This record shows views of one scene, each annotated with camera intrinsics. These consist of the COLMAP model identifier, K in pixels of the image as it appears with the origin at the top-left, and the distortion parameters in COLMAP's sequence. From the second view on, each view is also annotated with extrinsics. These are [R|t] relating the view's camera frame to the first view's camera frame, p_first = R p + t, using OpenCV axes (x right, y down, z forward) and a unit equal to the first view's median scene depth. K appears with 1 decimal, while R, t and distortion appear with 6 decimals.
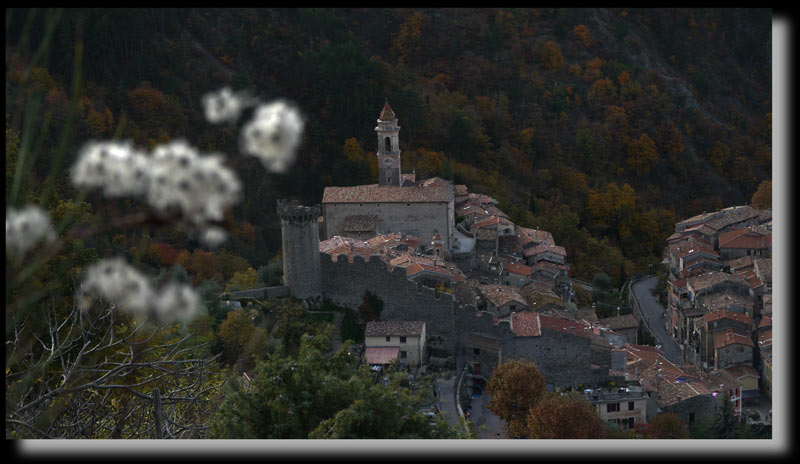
lens RADIAL K [[1795.2, 0, 395.3], [0, 1795.2, 230.2], [0, 0, 1]] dist [0.031285, 0.000000]
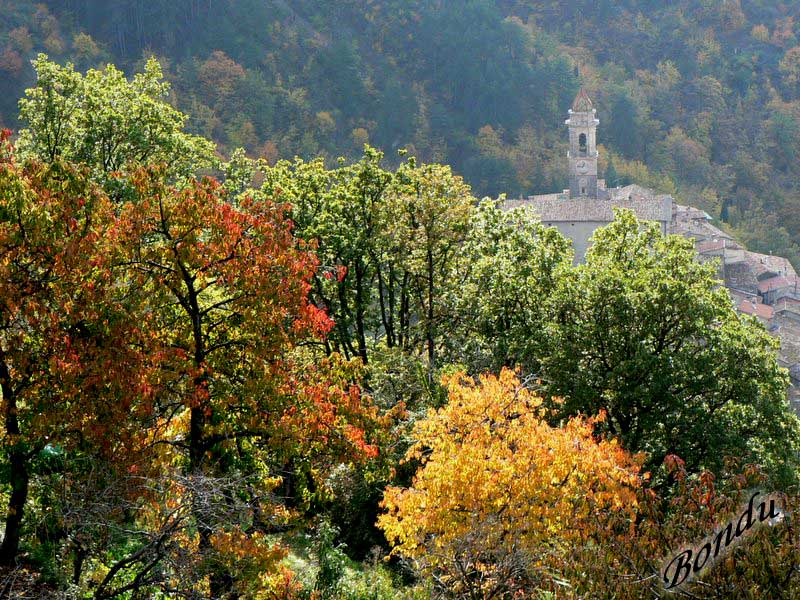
lens RADIAL K [[2302.1, 0, 402.8], [0, 2302.1, 298.0], [0, 0, 1]] dist [0.095624, 0.000000]
pose [[0.999927, 0.004172, -0.011317, -0.057432], [-0.003801, 0.999463, 0.032560, -0.011907], [0.011447, -0.032515, 0.999406, 0.027806]]
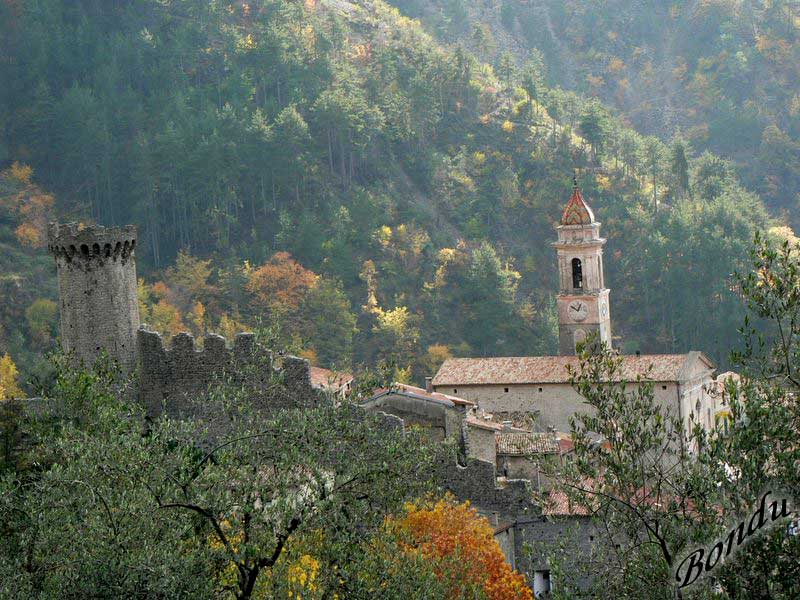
lens RADIAL K [[3420.9, 0, 400.1], [0, 3420.9, 299.9], [0, 0, 1]] dist [-0.073118, 0.000000]
pose [[0.970423, -0.003780, -0.241382, 0.145605], [-0.031707, 0.989220, -0.142962, 0.078472], [0.239320, 0.146387, 0.959842, 0.084224]]
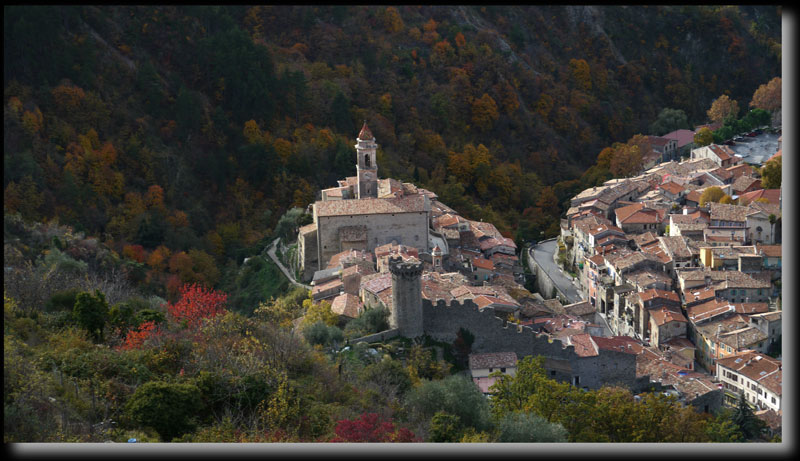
lens RADIAL K [[1803.7, 0, 393.0], [0, 1803.7, 230.2], [0, 0, 1]] dist [0.008459, 0.000000]
pose [[0.982876, -0.049244, 0.177565, -0.162599], [0.036895, 0.996708, 0.072190, -0.072096], [-0.180535, -0.064402, 0.981458, -0.107249]]
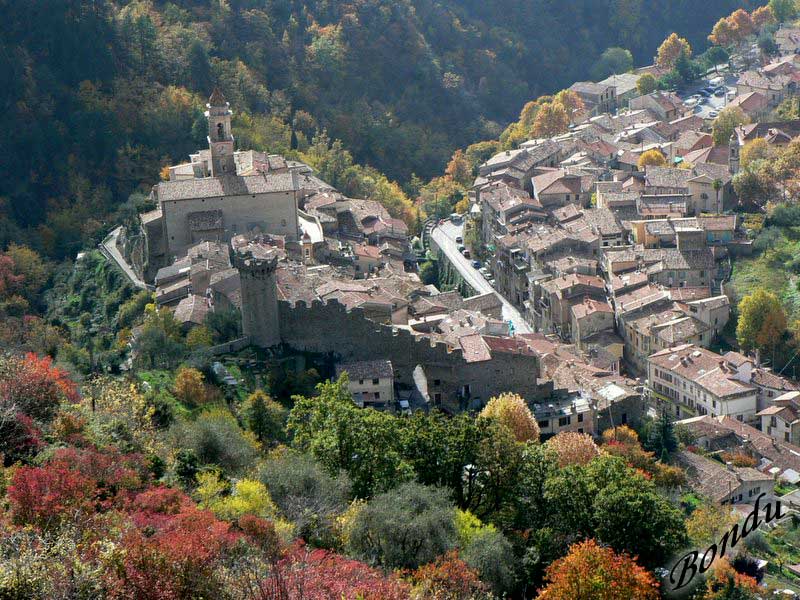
lens RADIAL K [[2302.1, 0, 402.2], [0, 2302.1, 301.8], [0, 0, 1]] dist [0.095624, 0.000000]
pose [[0.972165, -0.092199, 0.215395, -0.150347], [0.067445, 0.990530, 0.119587, -0.081375], [-0.224381, -0.101731, 0.969177, -0.161754]]
